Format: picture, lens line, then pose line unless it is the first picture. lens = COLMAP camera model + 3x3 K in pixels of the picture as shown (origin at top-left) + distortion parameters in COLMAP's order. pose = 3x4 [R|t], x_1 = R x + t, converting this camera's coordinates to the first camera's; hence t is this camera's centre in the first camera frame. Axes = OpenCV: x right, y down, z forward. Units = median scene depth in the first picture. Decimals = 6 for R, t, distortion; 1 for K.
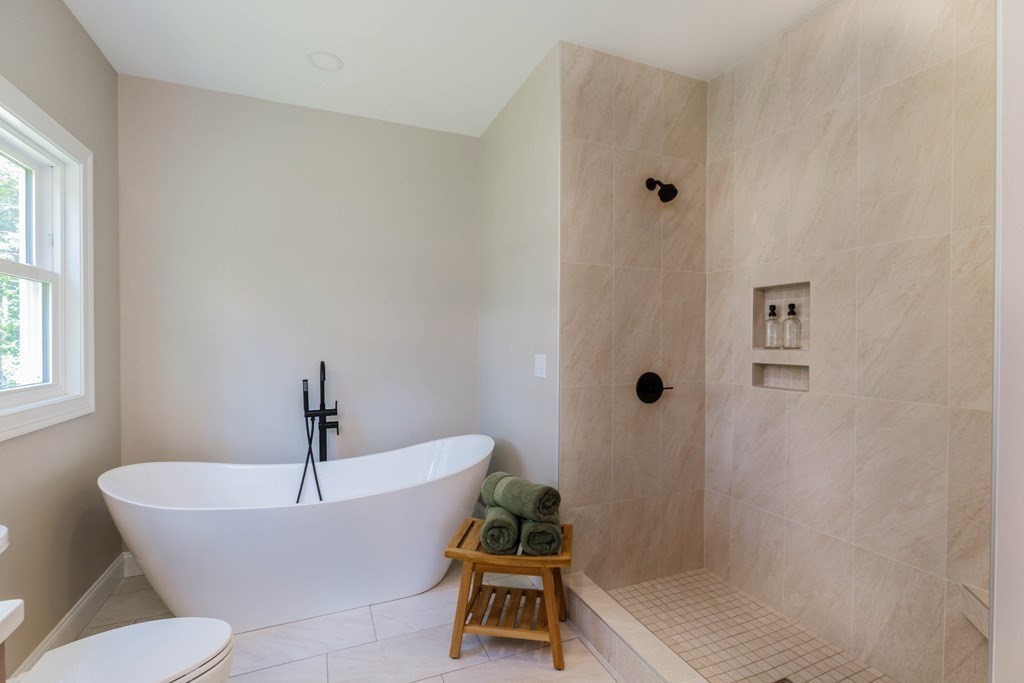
lens RADIAL K [[469.5, 0, 531.7], [0, 469.5, 346.5], [0, 0, 1]] dist [-0.004330, 0.000522]
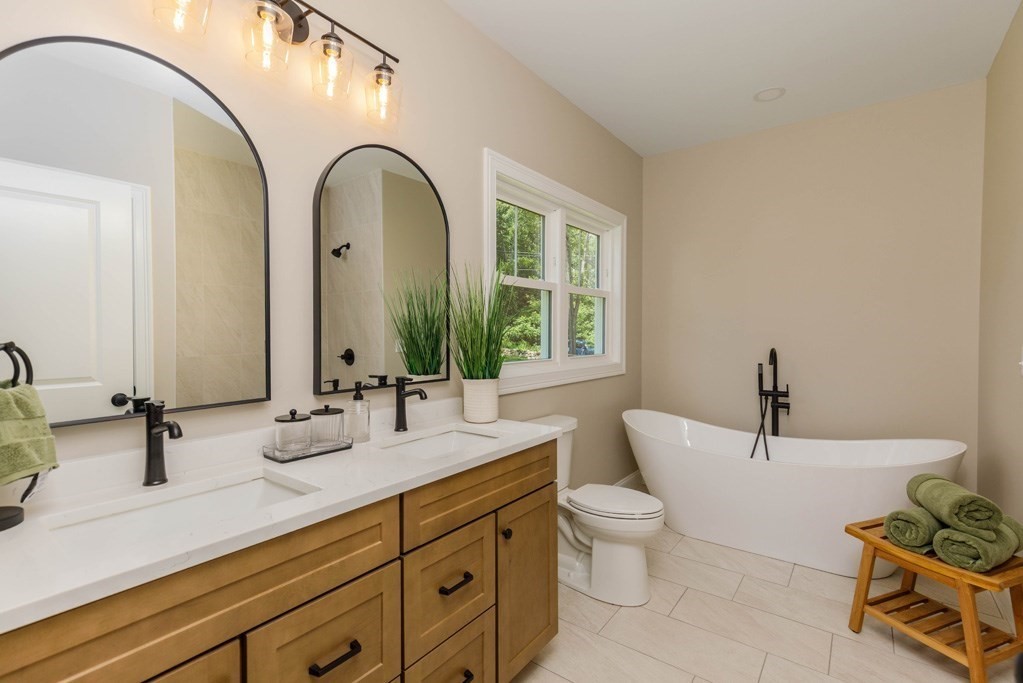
lens RADIAL K [[469.0, 0, 510.0], [0, 469.0, 338.7], [0, 0, 1]] dist [-0.004330, 0.000522]
pose [[0.485187, 0.013230, -0.874310, 0.244863], [-0.013478, 0.999880, 0.007651, 0.007355], [0.874307, 0.008072, 0.485307, -0.124129]]
